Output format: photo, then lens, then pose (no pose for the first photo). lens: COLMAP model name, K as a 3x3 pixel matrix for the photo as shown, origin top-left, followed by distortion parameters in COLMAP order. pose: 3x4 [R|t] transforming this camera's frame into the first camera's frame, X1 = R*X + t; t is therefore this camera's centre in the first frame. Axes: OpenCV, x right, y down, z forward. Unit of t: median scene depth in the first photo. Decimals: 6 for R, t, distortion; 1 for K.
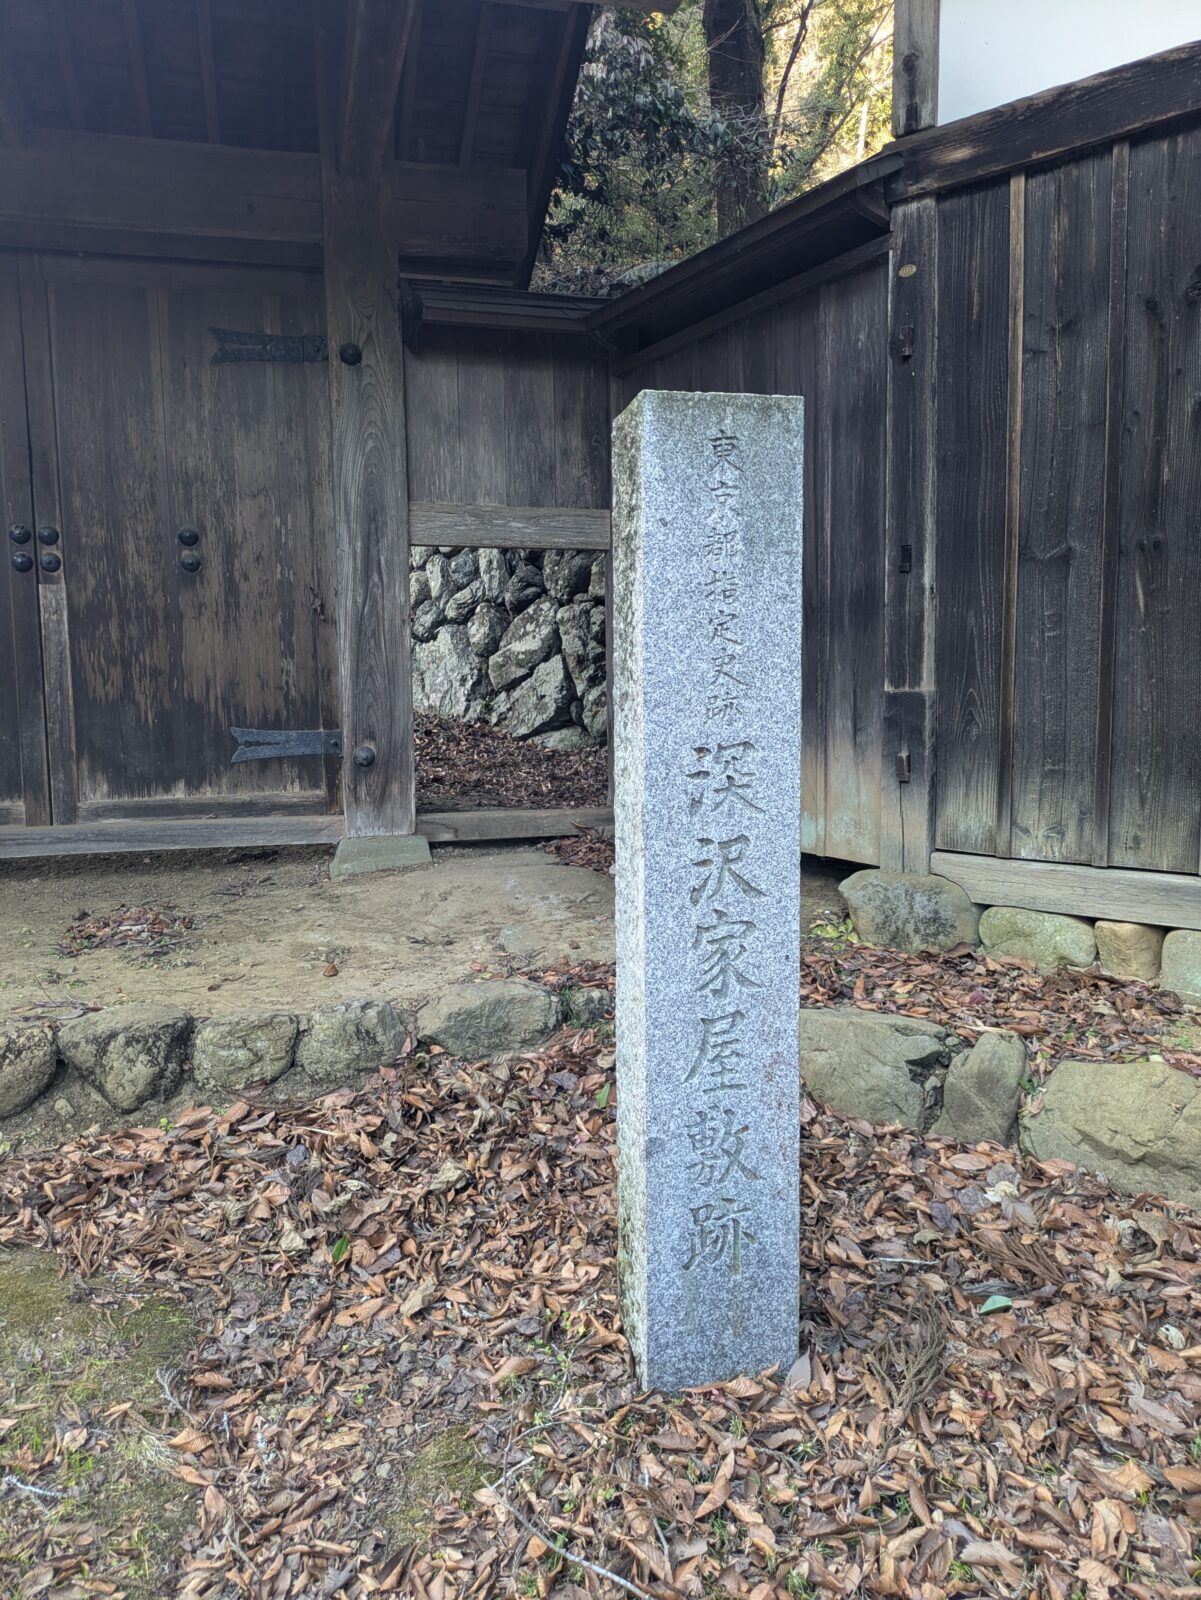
lens RADIAL K [[1151.9, 0, 601.4], [0, 1151.9, 809.5], [0, 0, 1]] dist [0.013031, -0.002880]
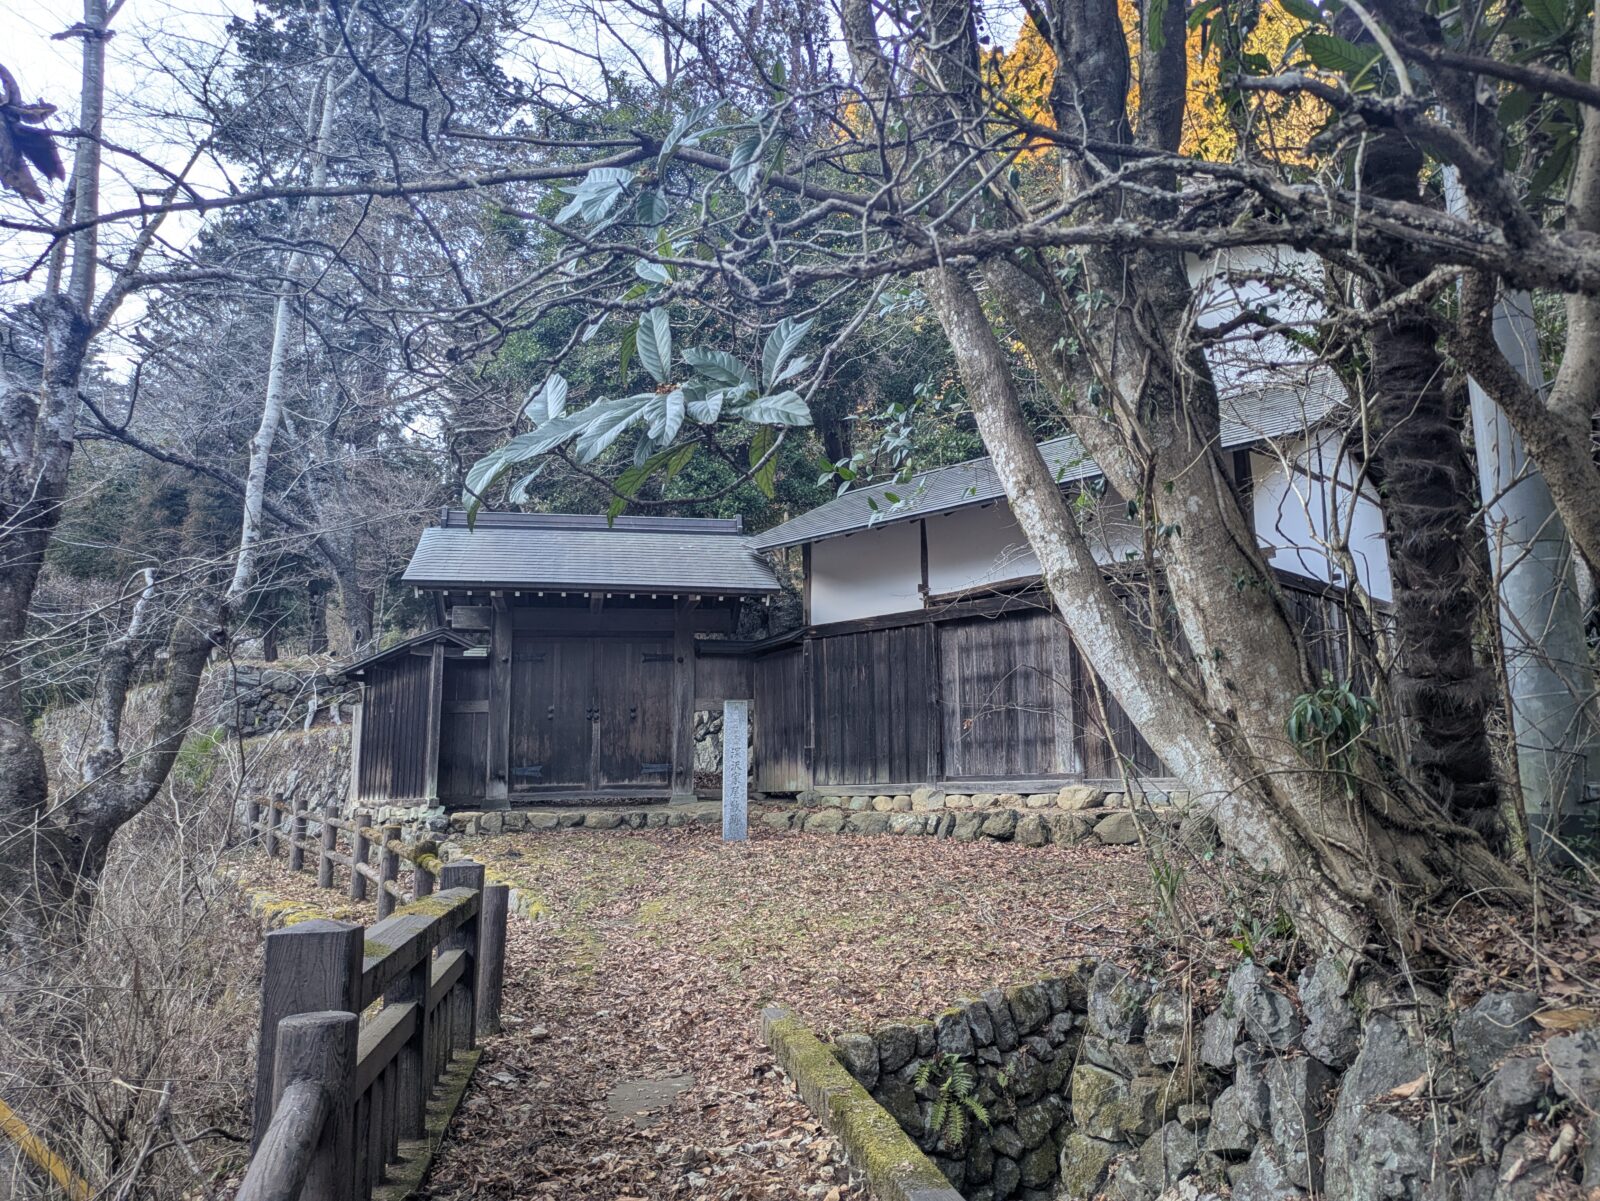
lens RADIAL K [[1151.9, 0, 807.8], [0, 1151.9, 602.5], [0, 0, 1]] dist [0.013031, -0.002880]
pose [[0.997736, -0.014003, -0.065777, 0.422818], [-0.004426, 0.962288, -0.271998, 0.414991], [0.067105, 0.271674, 0.960047, -2.488663]]
